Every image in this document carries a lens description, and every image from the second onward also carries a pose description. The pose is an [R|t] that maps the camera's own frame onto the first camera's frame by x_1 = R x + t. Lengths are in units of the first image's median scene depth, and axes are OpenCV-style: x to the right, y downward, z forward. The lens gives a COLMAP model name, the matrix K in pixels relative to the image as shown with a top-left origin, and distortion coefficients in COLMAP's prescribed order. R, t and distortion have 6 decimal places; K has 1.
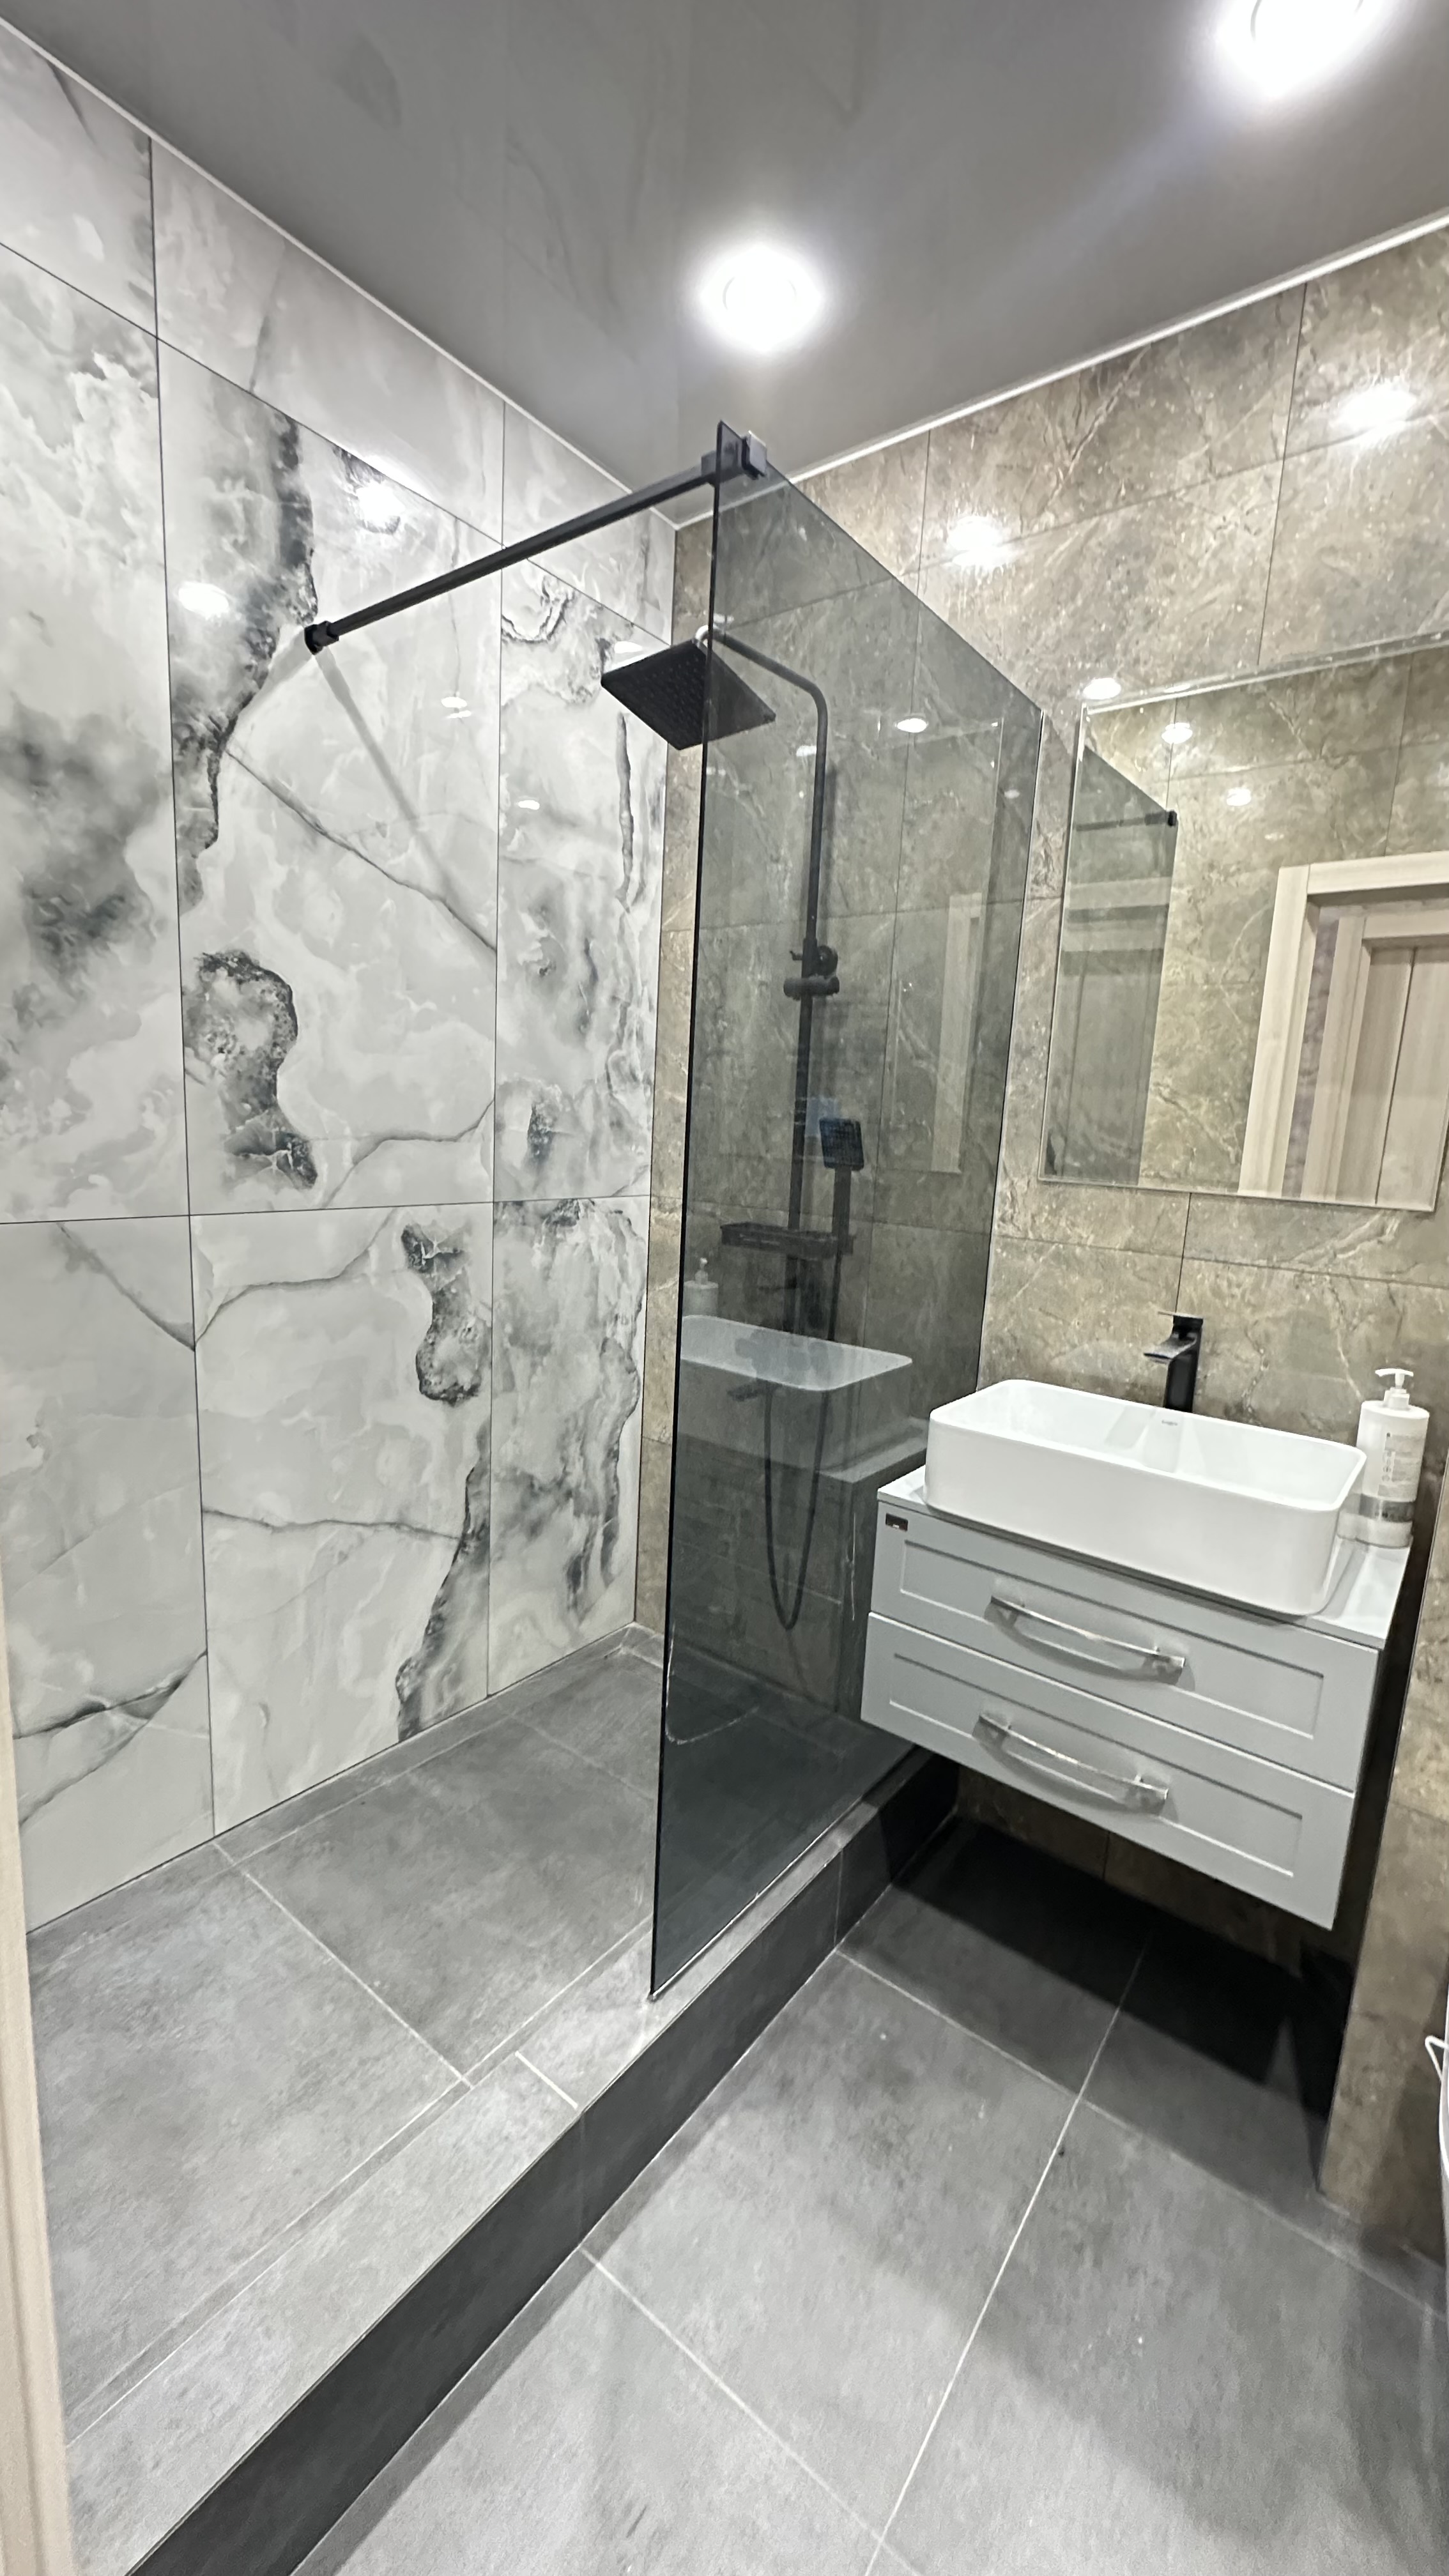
lens RADIAL K [[1026.2, 0, 723.7], [0, 1026.2, 1295.5], [0, 0, 1]] dist [-0.004525, 0.001189]
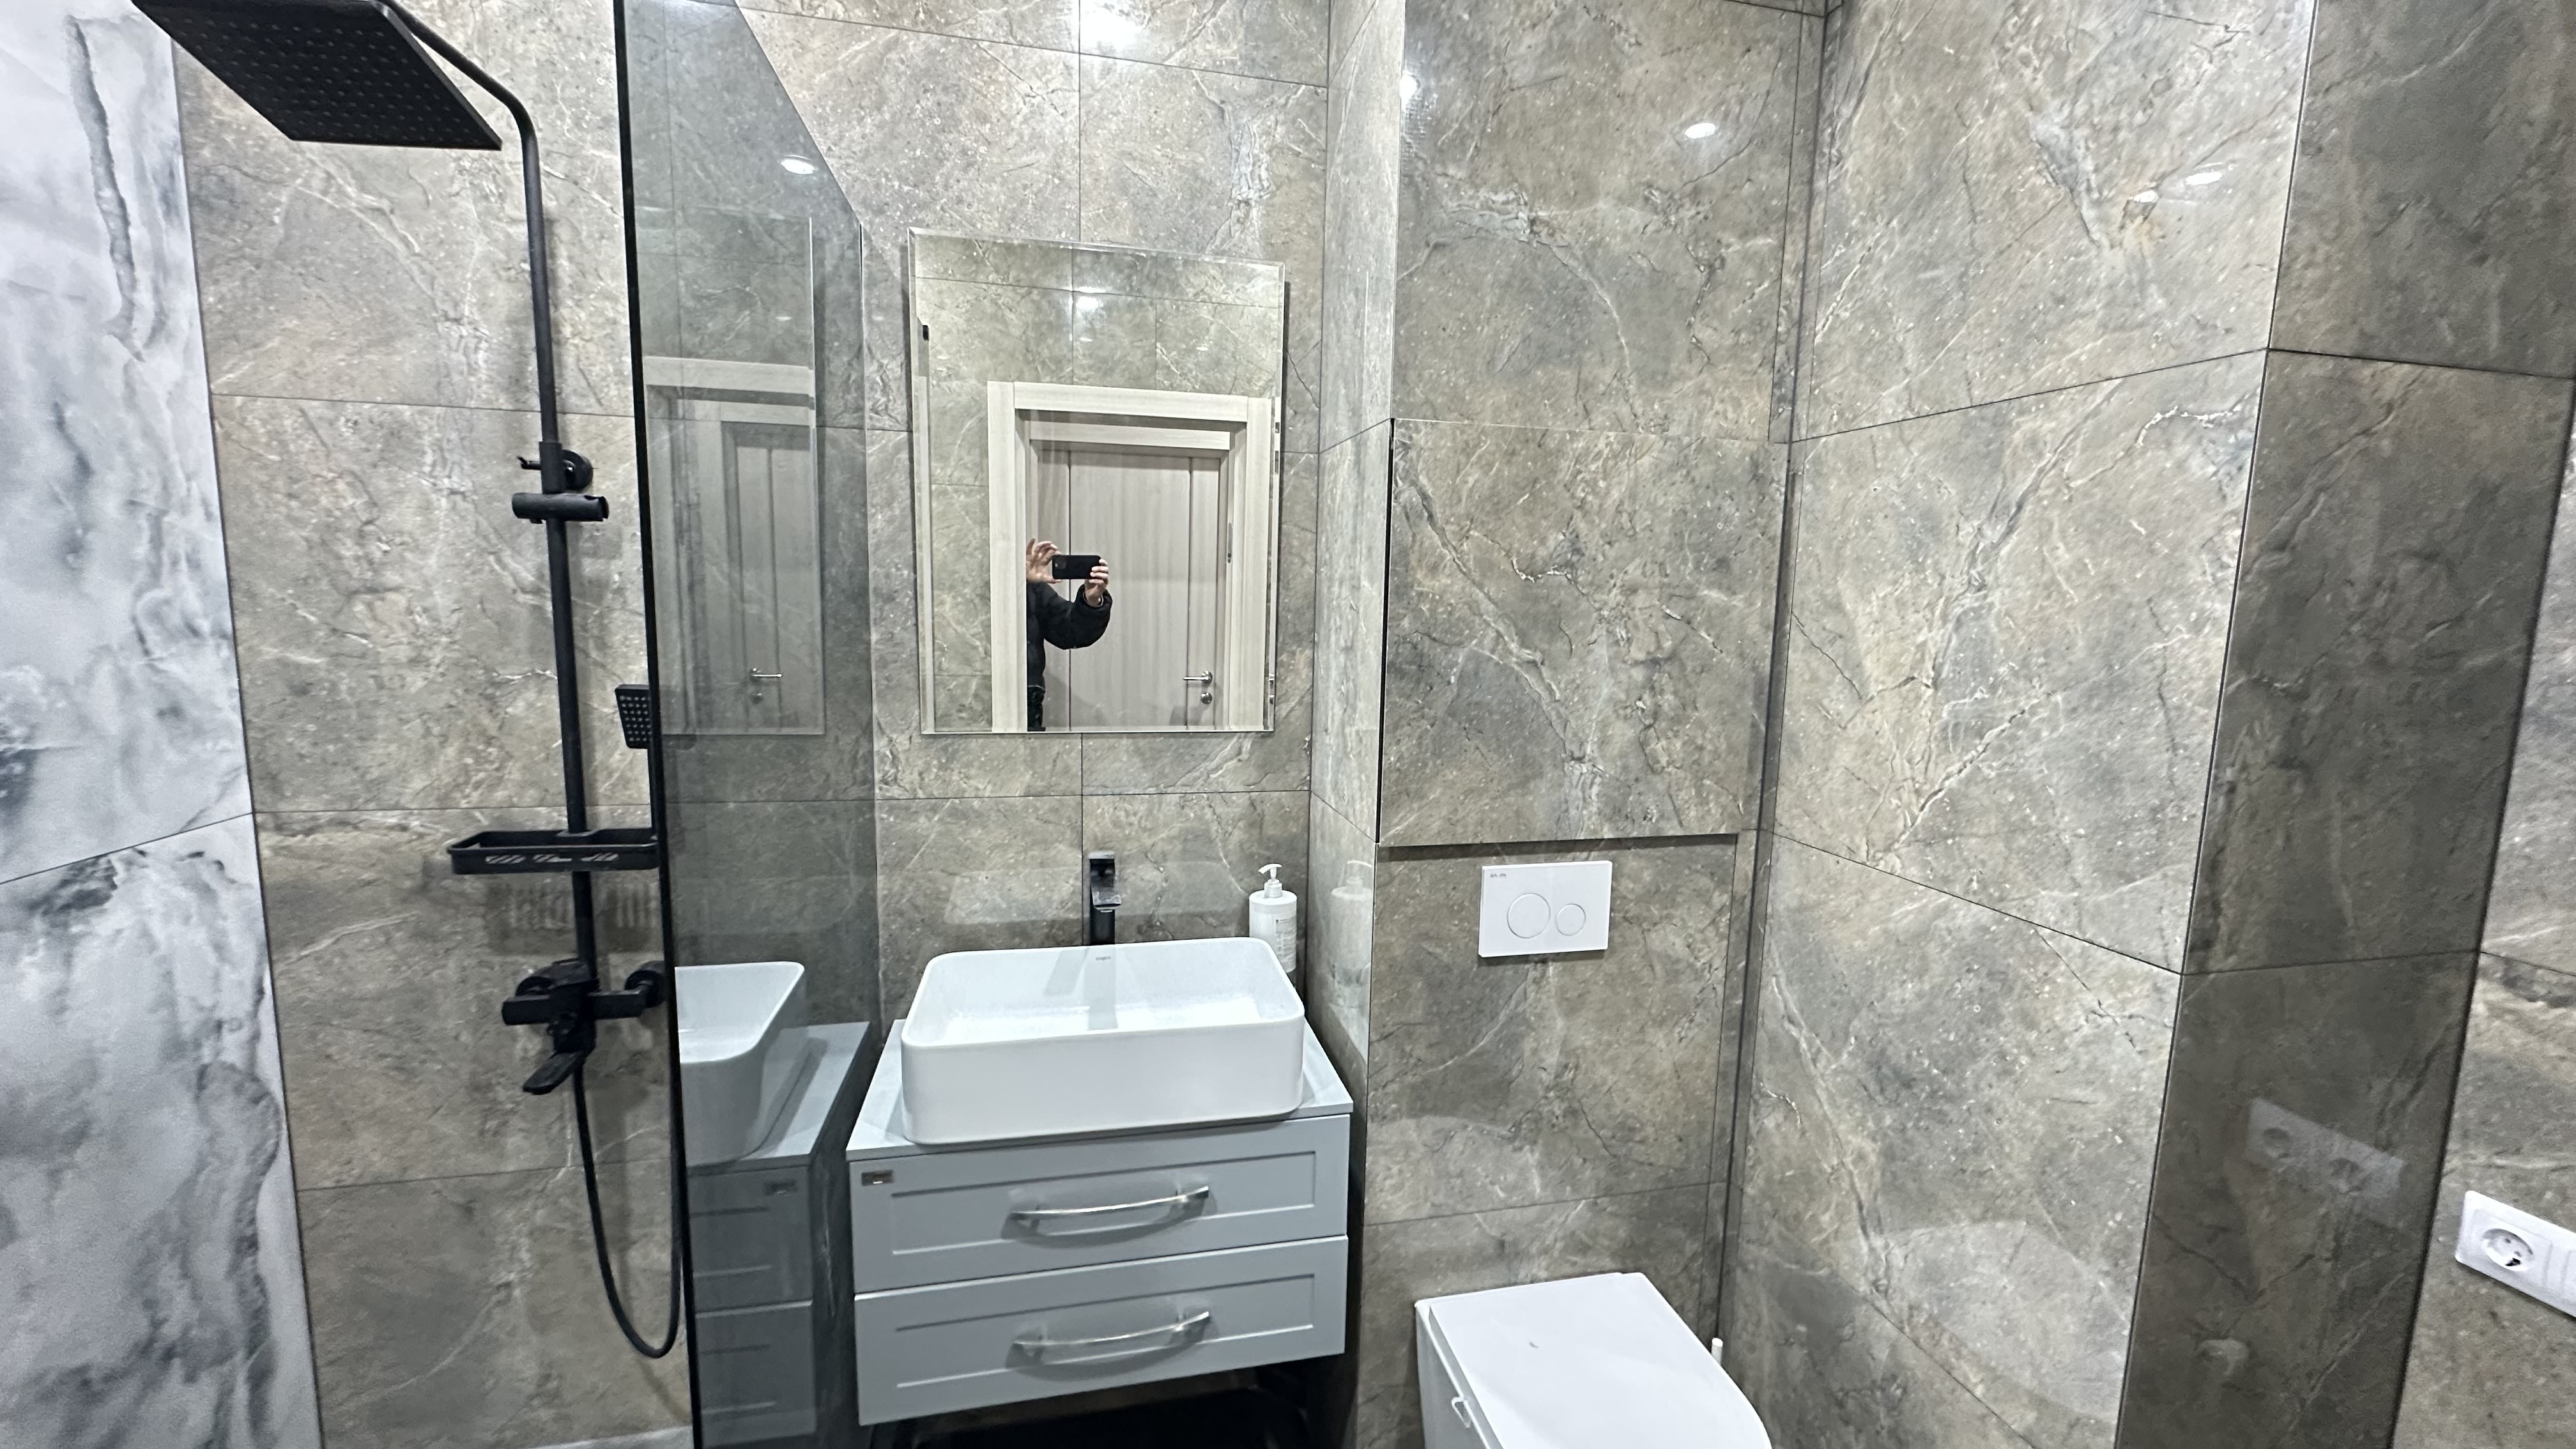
lens RADIAL K [[1026.2, 0, 1295.3], [0, 1026.2, 723.2], [0, 0, 1]] dist [-0.004525, 0.001189]
pose [[0.633483, -0.133313, 0.762186, -0.182071], [0.142499, 0.988297, 0.054426, -0.127355], [-0.760522, 0.074132, 0.645066, 0.157822]]
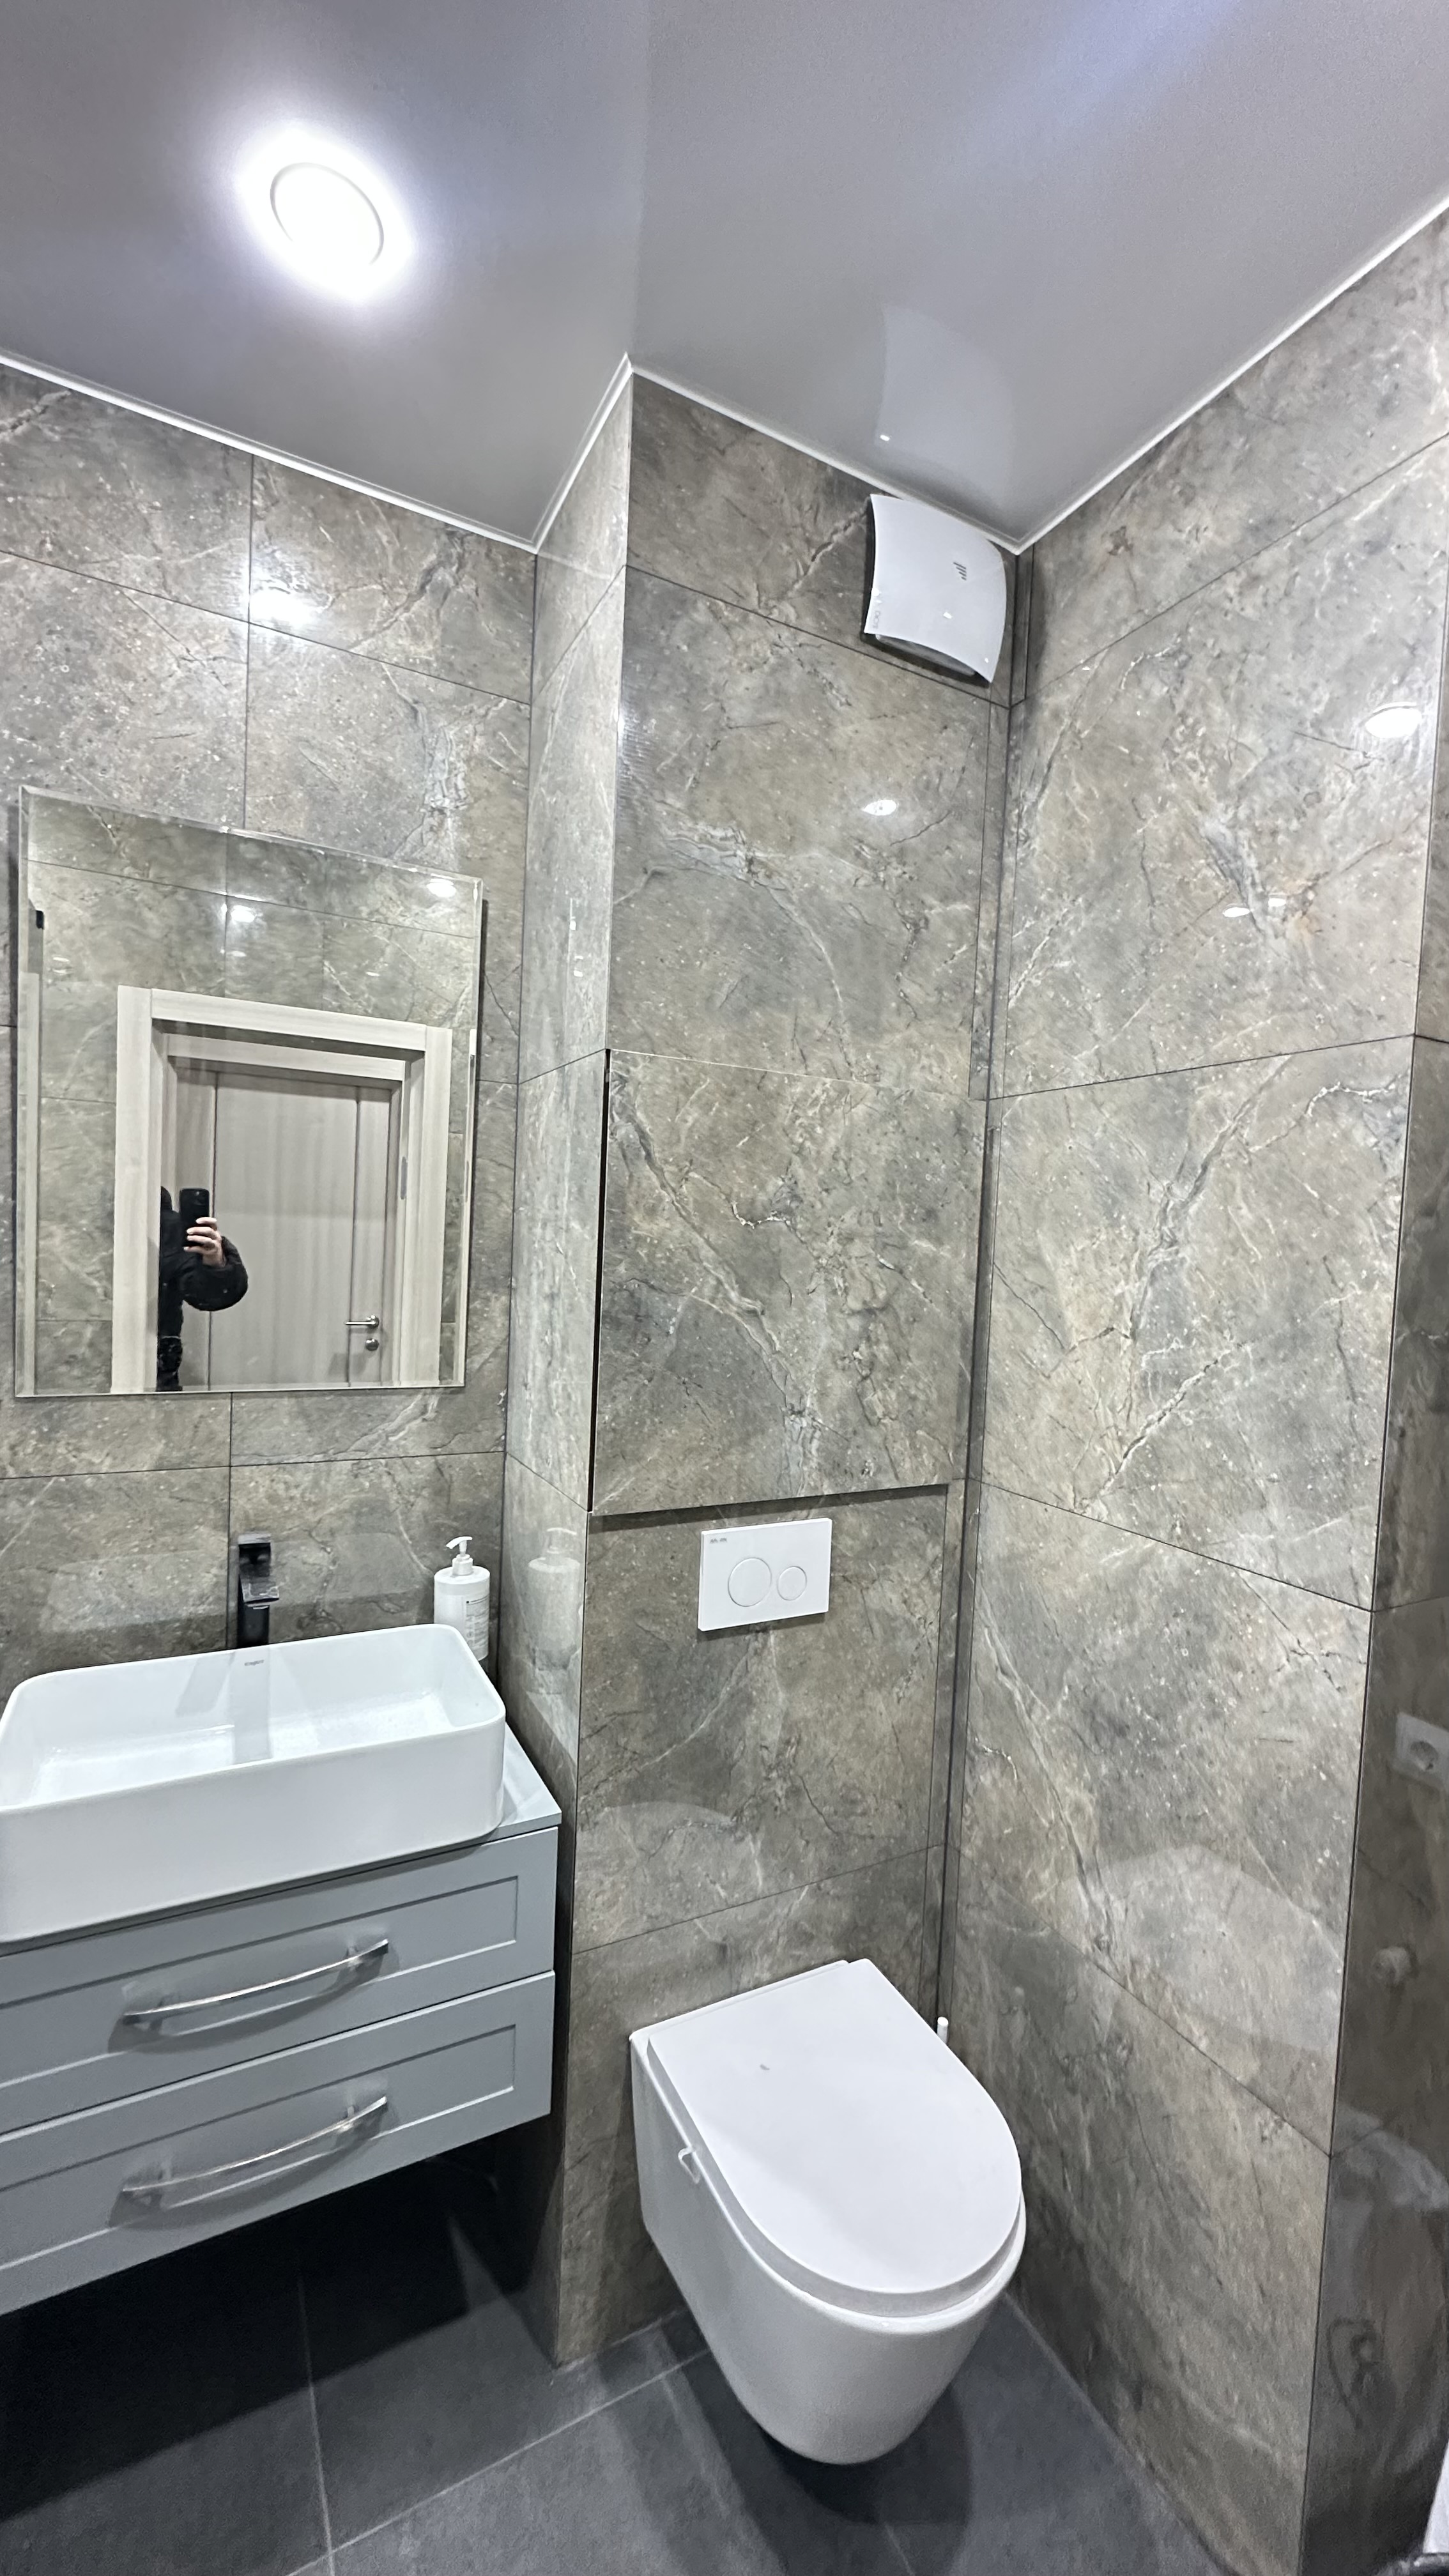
lens RADIAL K [[1026.2, 0, 732.7], [0, 1026.2, 1292.5], [0, 0, 1]] dist [-0.004525, 0.001189]
pose [[0.416437, -0.074075, 0.906142, -0.141724], [0.133894, 0.990805, 0.019462, -0.135599], [-0.899251, 0.113222, 0.422526, 0.222245]]
